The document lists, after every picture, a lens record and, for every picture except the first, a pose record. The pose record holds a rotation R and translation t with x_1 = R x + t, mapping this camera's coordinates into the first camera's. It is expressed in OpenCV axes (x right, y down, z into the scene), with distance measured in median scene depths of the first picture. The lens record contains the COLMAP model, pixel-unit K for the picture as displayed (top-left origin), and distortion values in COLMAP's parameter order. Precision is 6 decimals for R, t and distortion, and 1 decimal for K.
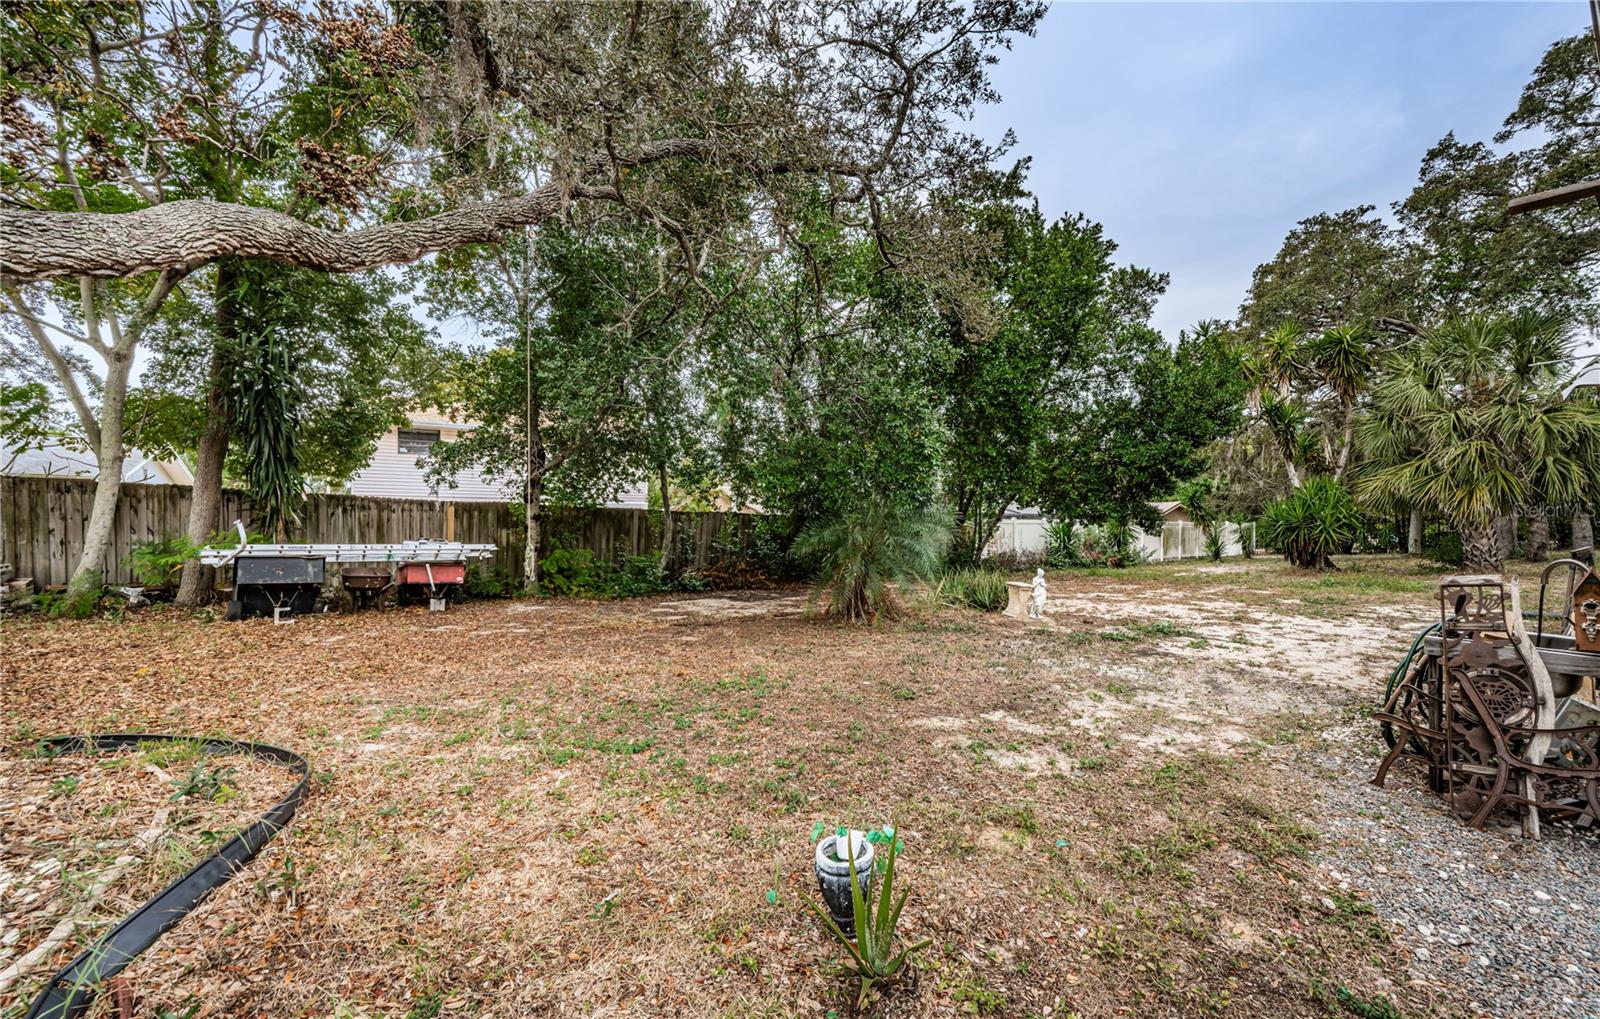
lens RADIAL K [[643.6, 0, 799.0], [0, 643.6, 532.2], [0, 0, 1]] dist [-0.001816, -0.000795]
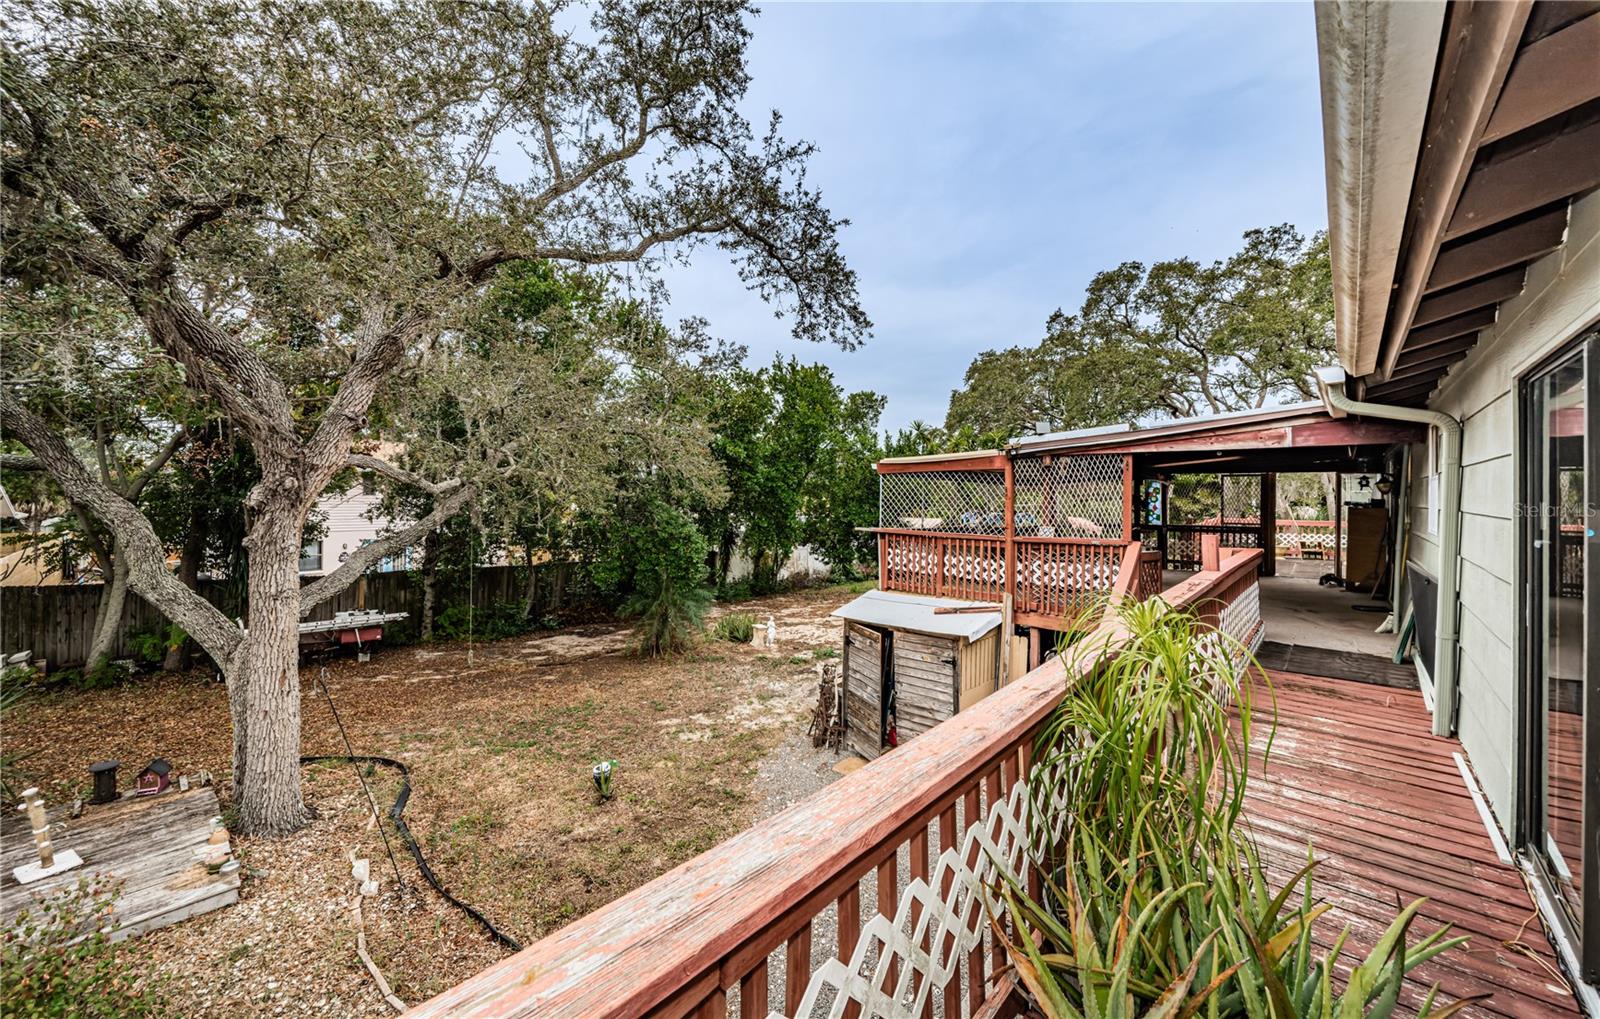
lens RADIAL K [[627.3, 0, 800.1], [0, 627.3, 496.5], [0, 0, 1]] dist [-0.001438, 0.000004]
pose [[0.975532, -0.001099, 0.219857, 0.085225], [0.007028, 0.999632, -0.026190, -0.204889], [-0.219747, 0.027095, 0.975180, -0.600463]]
